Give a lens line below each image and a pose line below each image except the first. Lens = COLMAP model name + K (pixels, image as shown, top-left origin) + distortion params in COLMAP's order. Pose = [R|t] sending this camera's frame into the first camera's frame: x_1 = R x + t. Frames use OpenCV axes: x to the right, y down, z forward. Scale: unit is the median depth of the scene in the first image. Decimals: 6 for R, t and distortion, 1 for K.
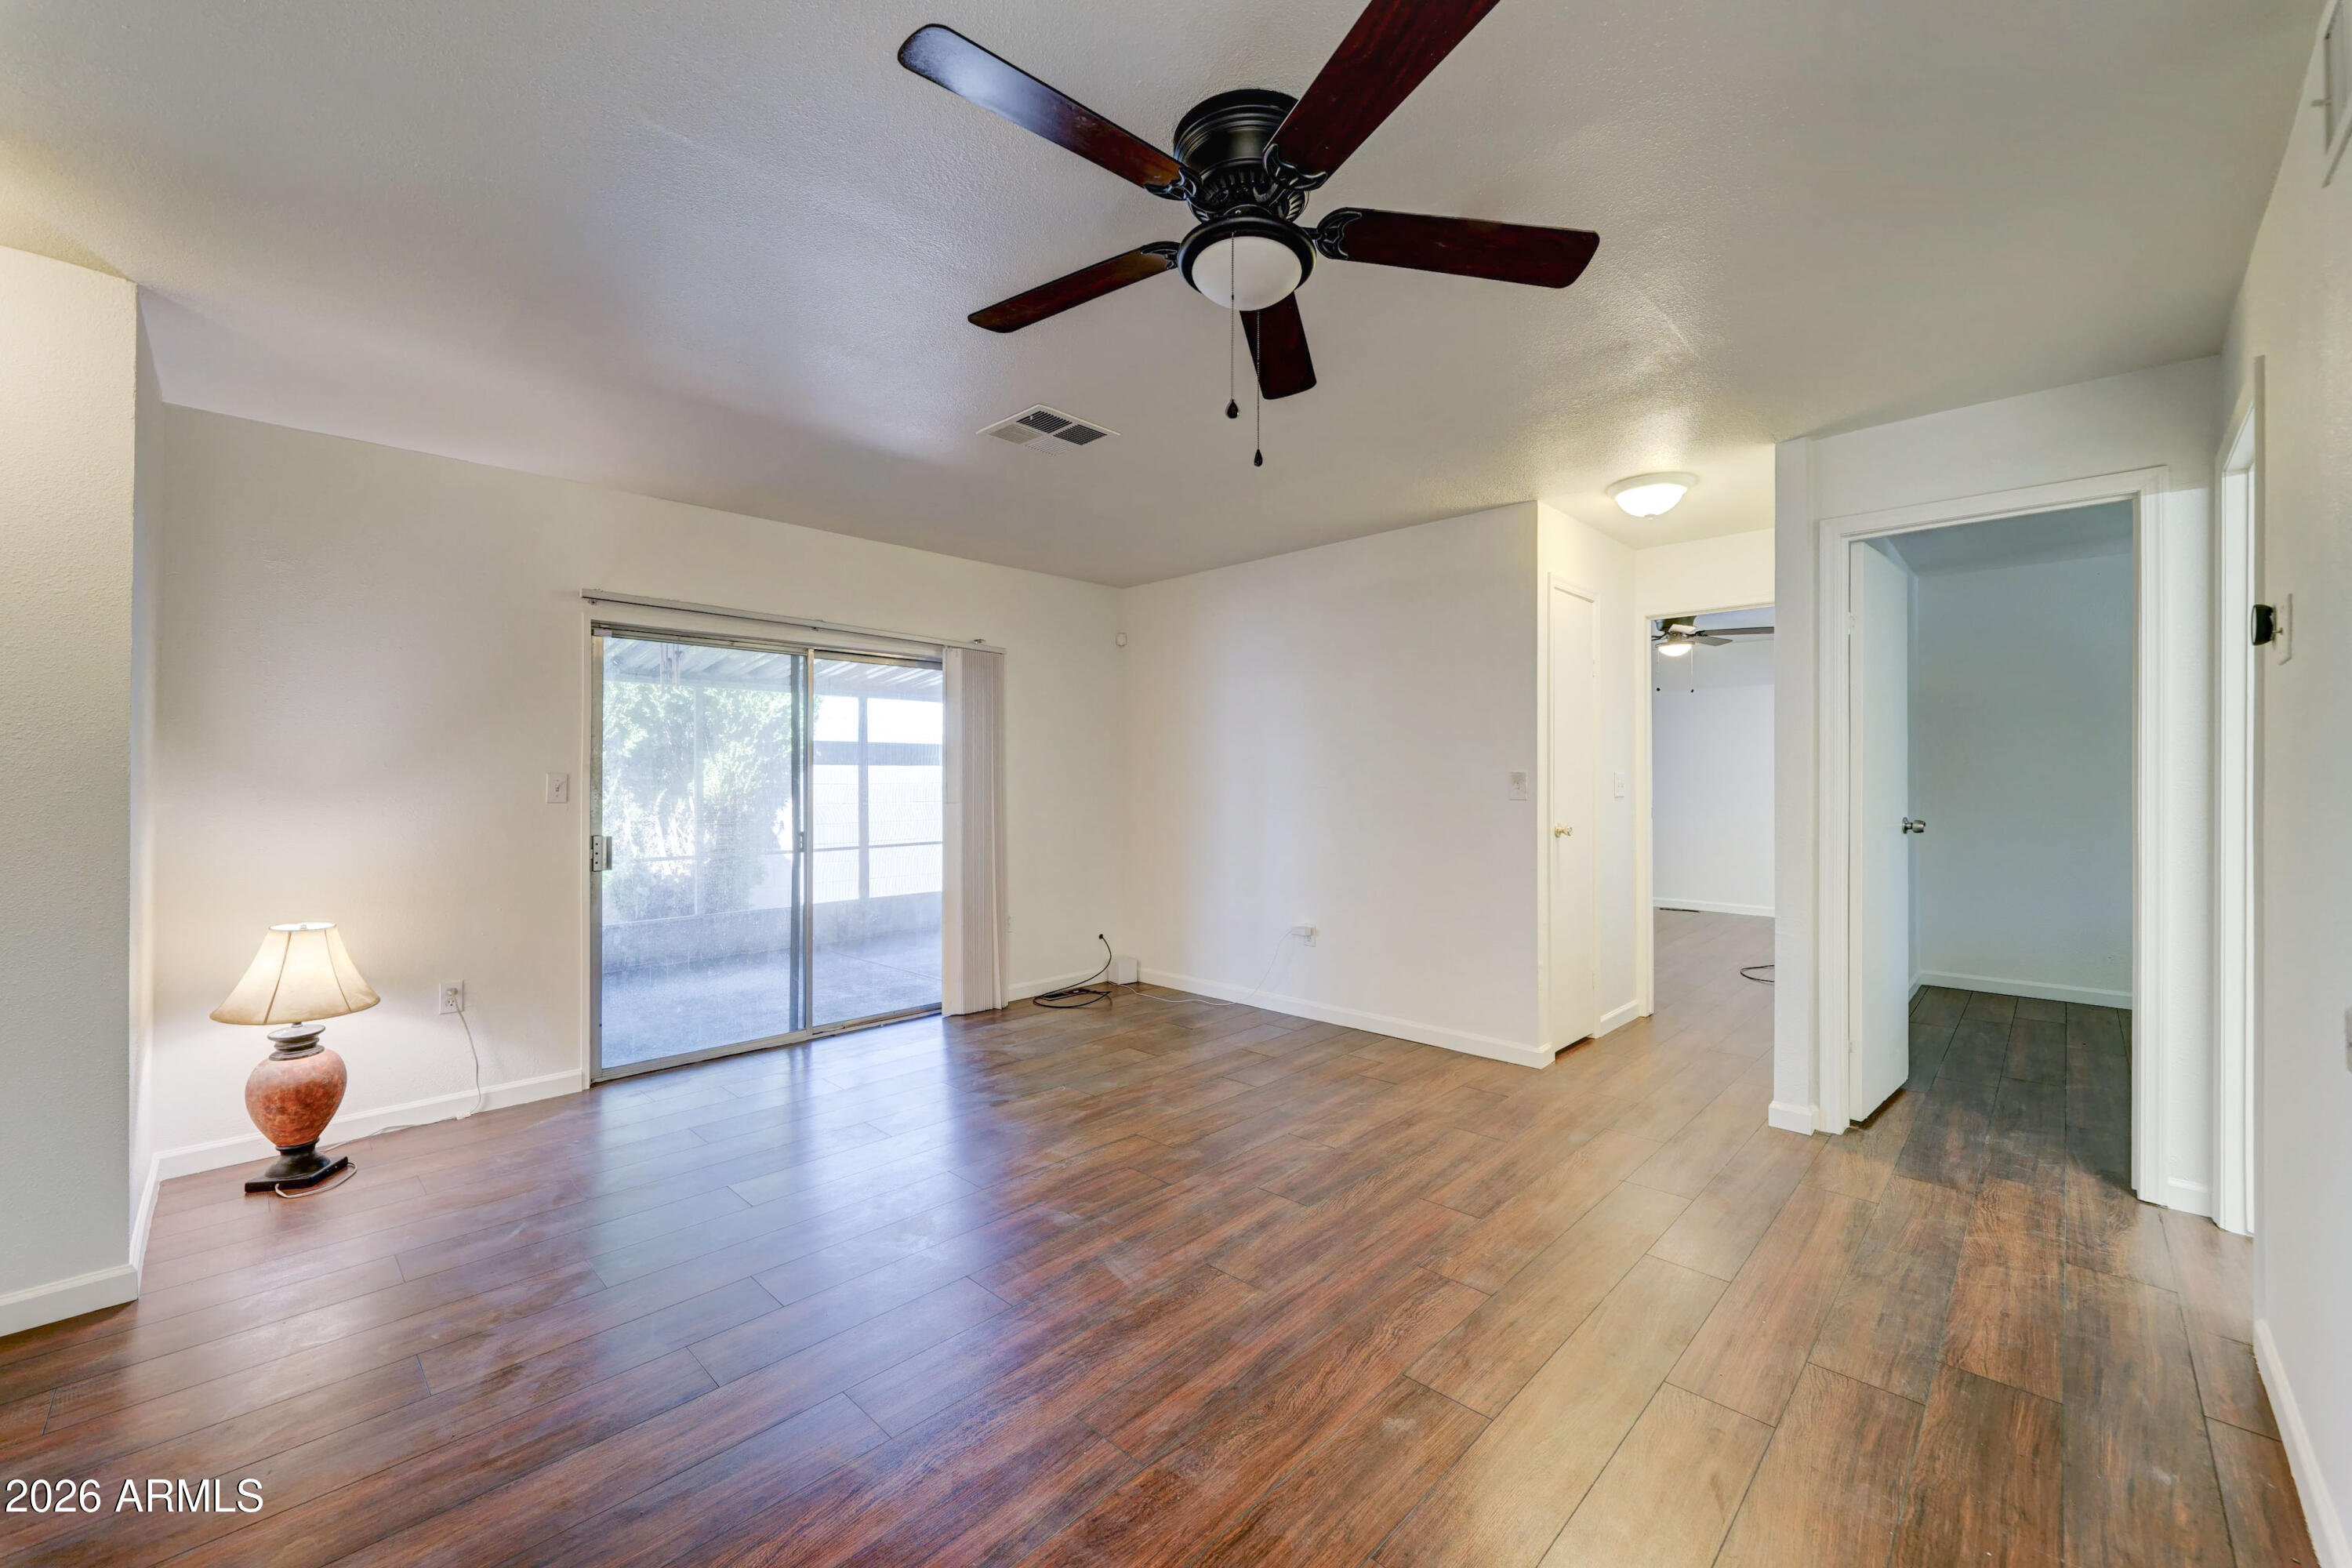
lens RADIAL K [[931.5, 0, 1188.5], [0, 931.5, 770.5], [0, 0, 1]] dist [0.000278, -0.000005]
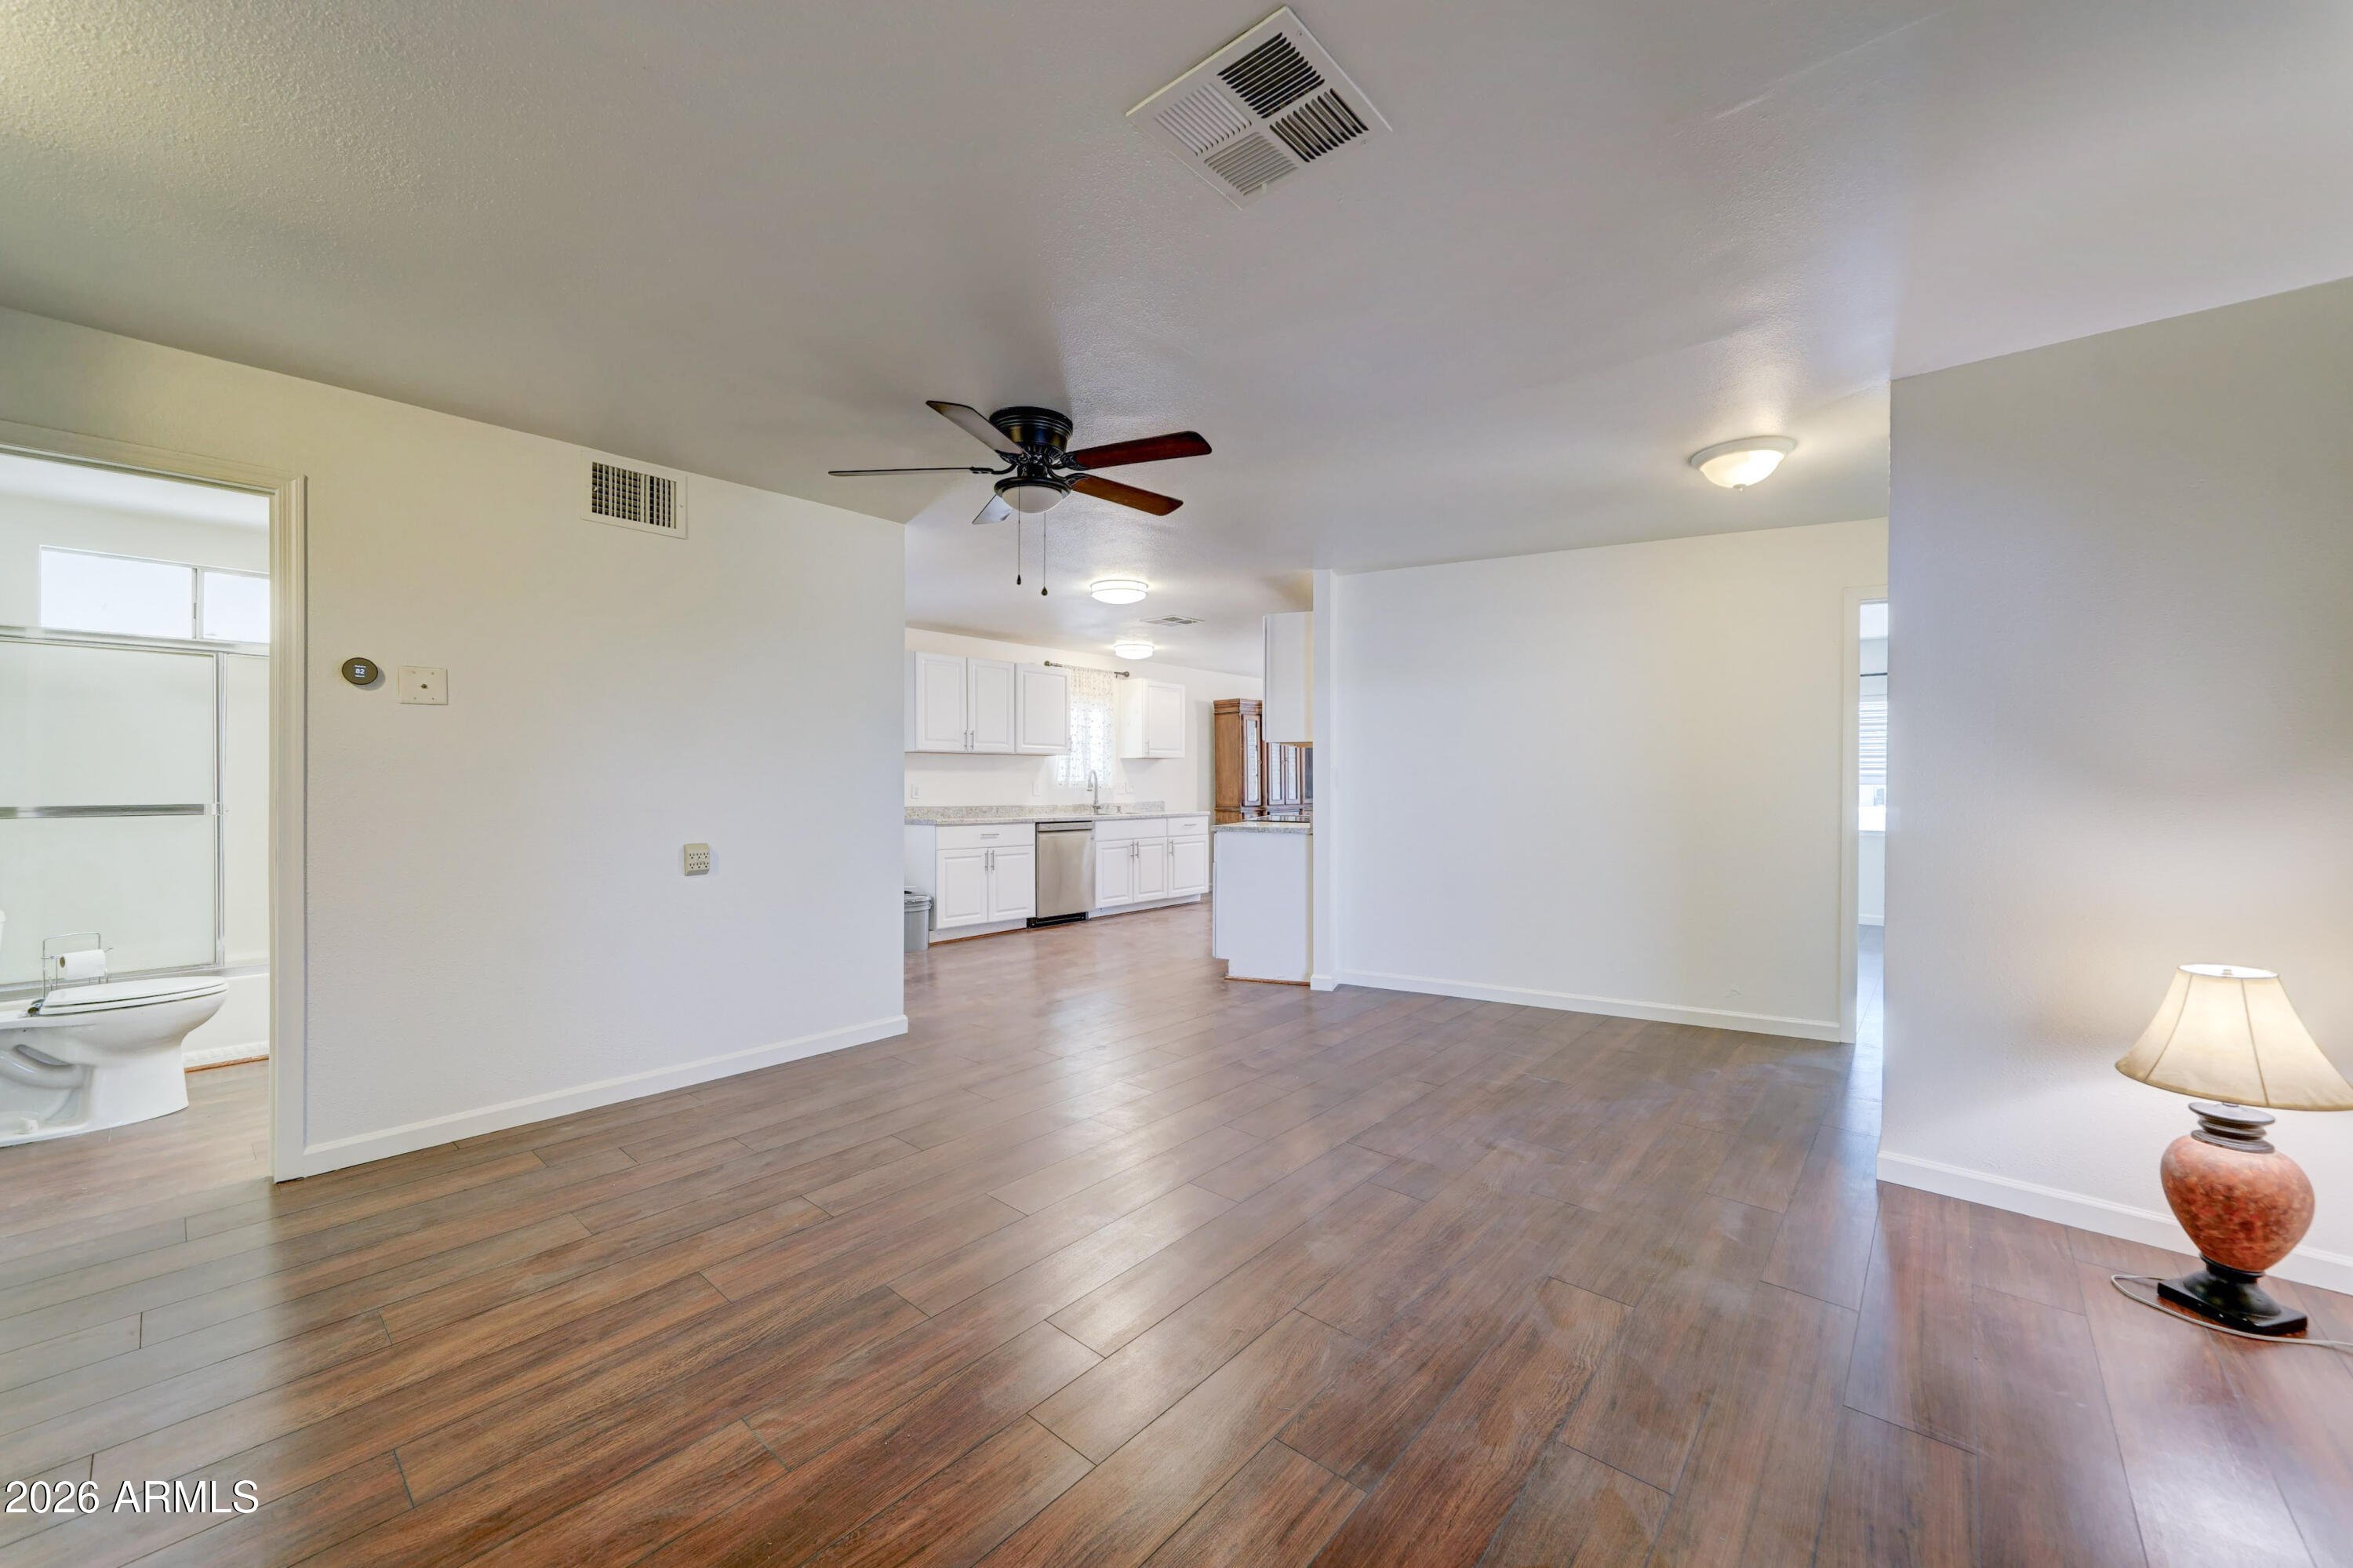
lens RADIAL K [[891.5, 0, 1183.5], [0, 891.5, 787.5], [0, 0, 1]] dist [-0.001049, -0.000056]
pose [[-0.999024, -0.001532, -0.044148, -0.084842], [-0.001602, 0.999998, 0.001546, 0.019573], [0.044146, 0.001616, -0.999024, 1.513993]]
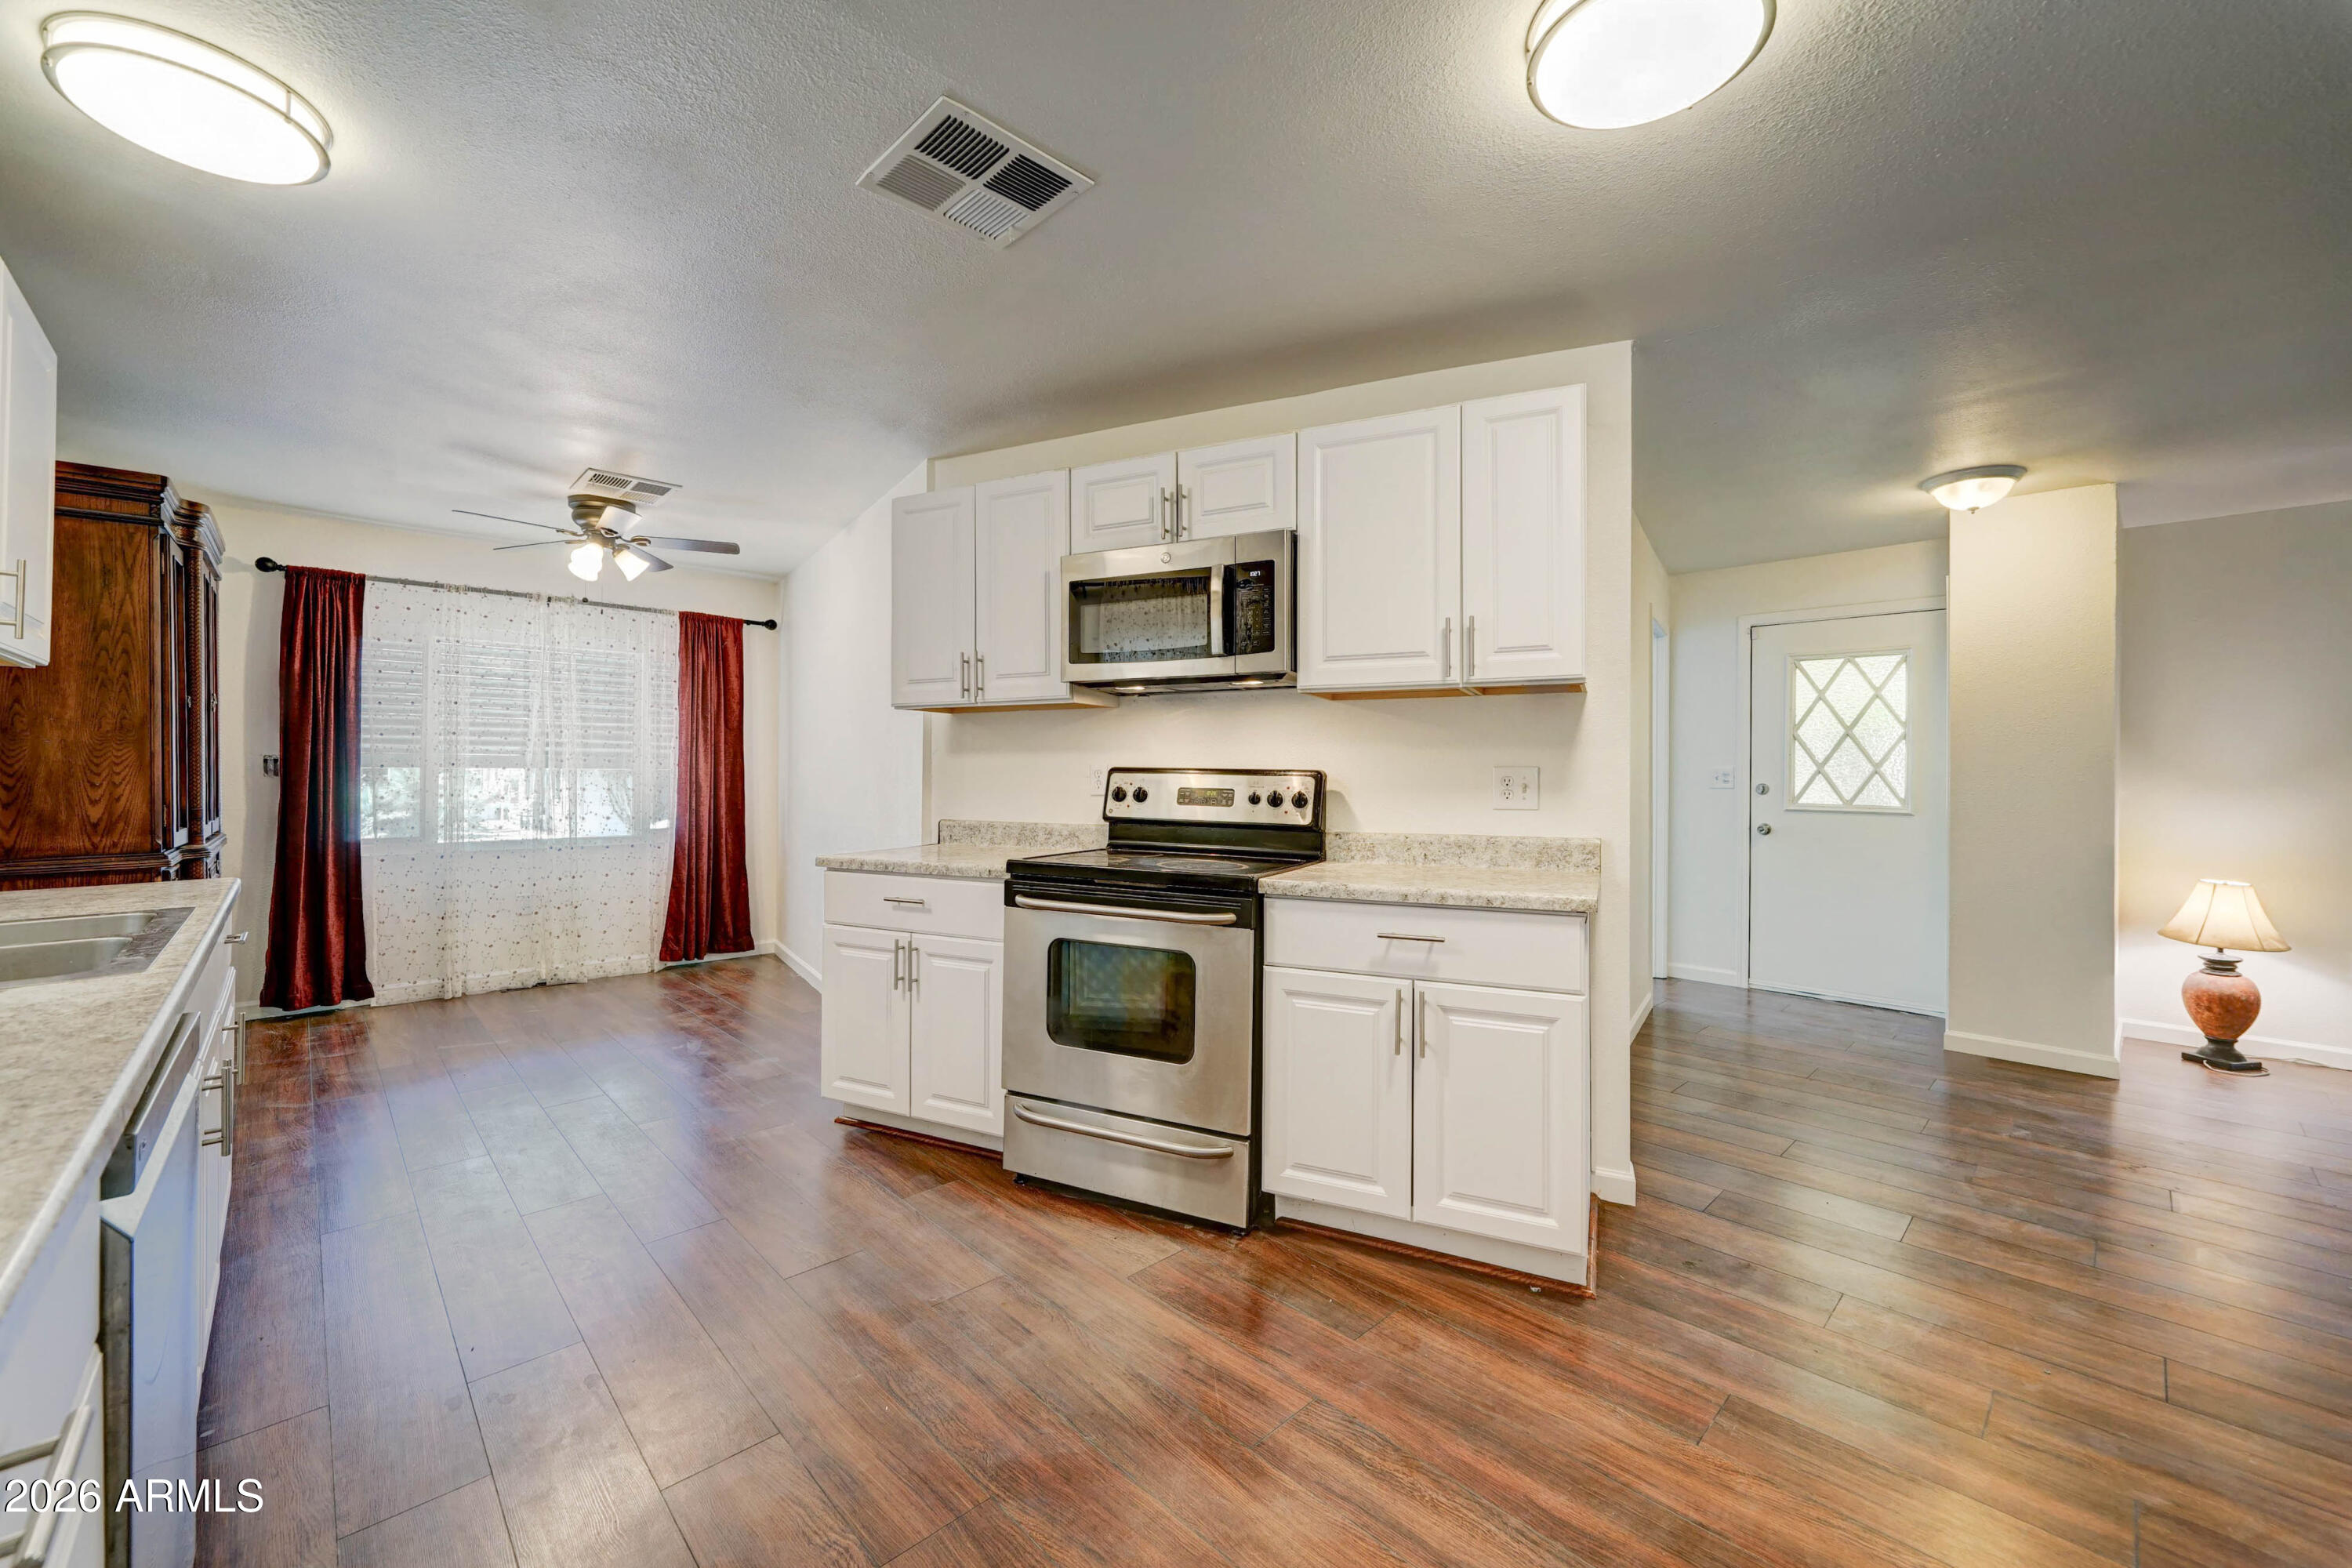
lens RADIAL K [[919.1, 0, 1180.1], [0, 919.1, 770.7], [0, 0, 1]] dist [-0.002434, -0.000188]
pose [[-0.043633, -0.003261, -0.999042, 0.433212], [-0.002194, 0.999993, -0.003169, 0.009737], [0.999045, 0.002054, -0.043640, -0.446325]]
